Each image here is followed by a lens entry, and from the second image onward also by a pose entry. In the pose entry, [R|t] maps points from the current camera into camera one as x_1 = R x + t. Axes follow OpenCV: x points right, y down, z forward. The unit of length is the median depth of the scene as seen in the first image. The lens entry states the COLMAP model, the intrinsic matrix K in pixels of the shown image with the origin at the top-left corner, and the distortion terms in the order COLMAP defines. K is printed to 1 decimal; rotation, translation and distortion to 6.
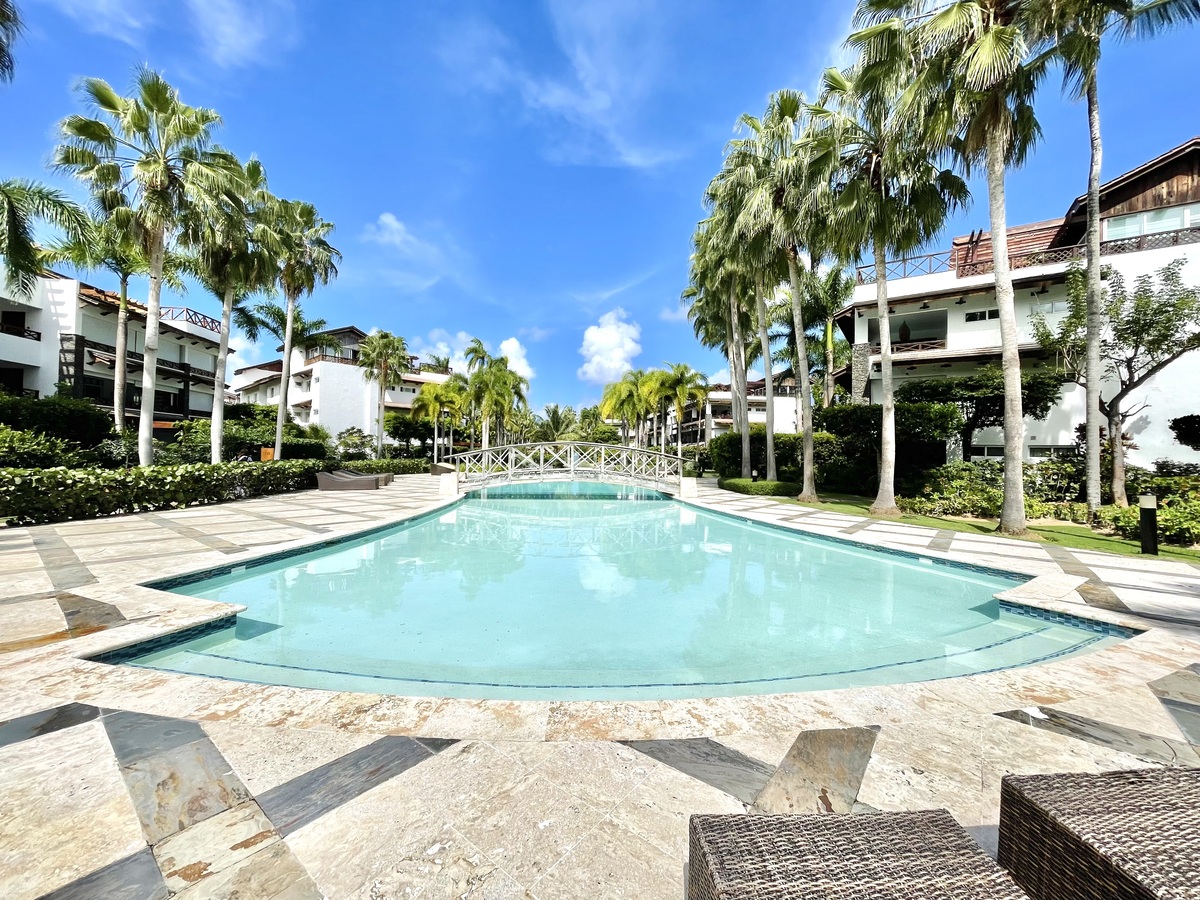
lens RADIAL K [[482.9, 0, 599.7], [0, 482.9, 443.9], [0, 0, 1]] dist [0.002545, -0.000419]
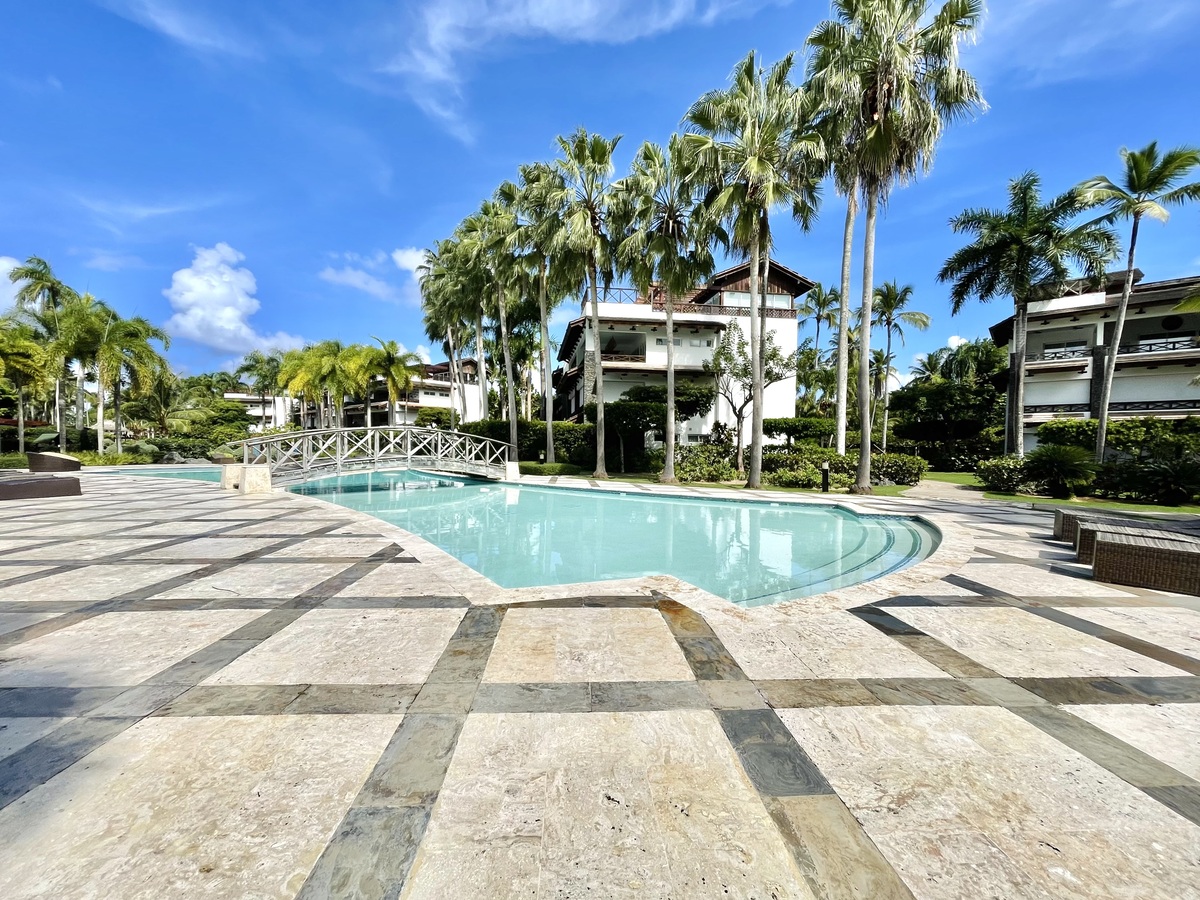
lens RADIAL K [[482.9, 0, 607.0], [0, 482.9, 459.9], [0, 0, 1]] dist [0.002545, -0.000419]
pose [[0.746184, -0.026438, 0.665214, -0.433776], [-0.017604, 0.998078, 0.059414, -0.003228], [-0.665507, -0.056045, 0.744285, 0.062462]]
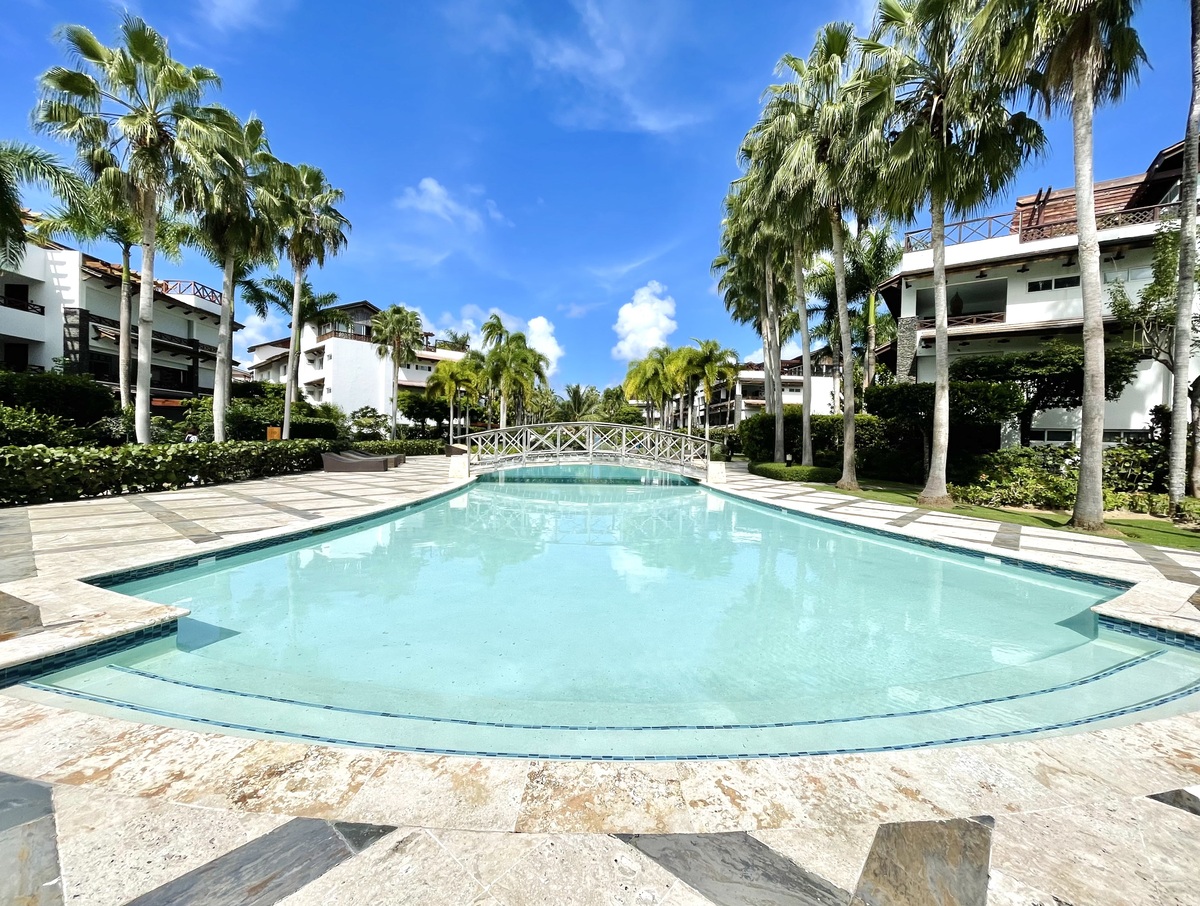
lens RADIAL K [[501.0, 0, 607.2], [0, 501.0, 443.4], [0, 0, 1]] dist [0.001323, -0.000110]
pose [[0.999428, 0.007101, -0.033053, 0.006221], [-0.005934, 0.999360, 0.035275, 0.002661], [0.033282, -0.035059, 0.998831, 0.042371]]
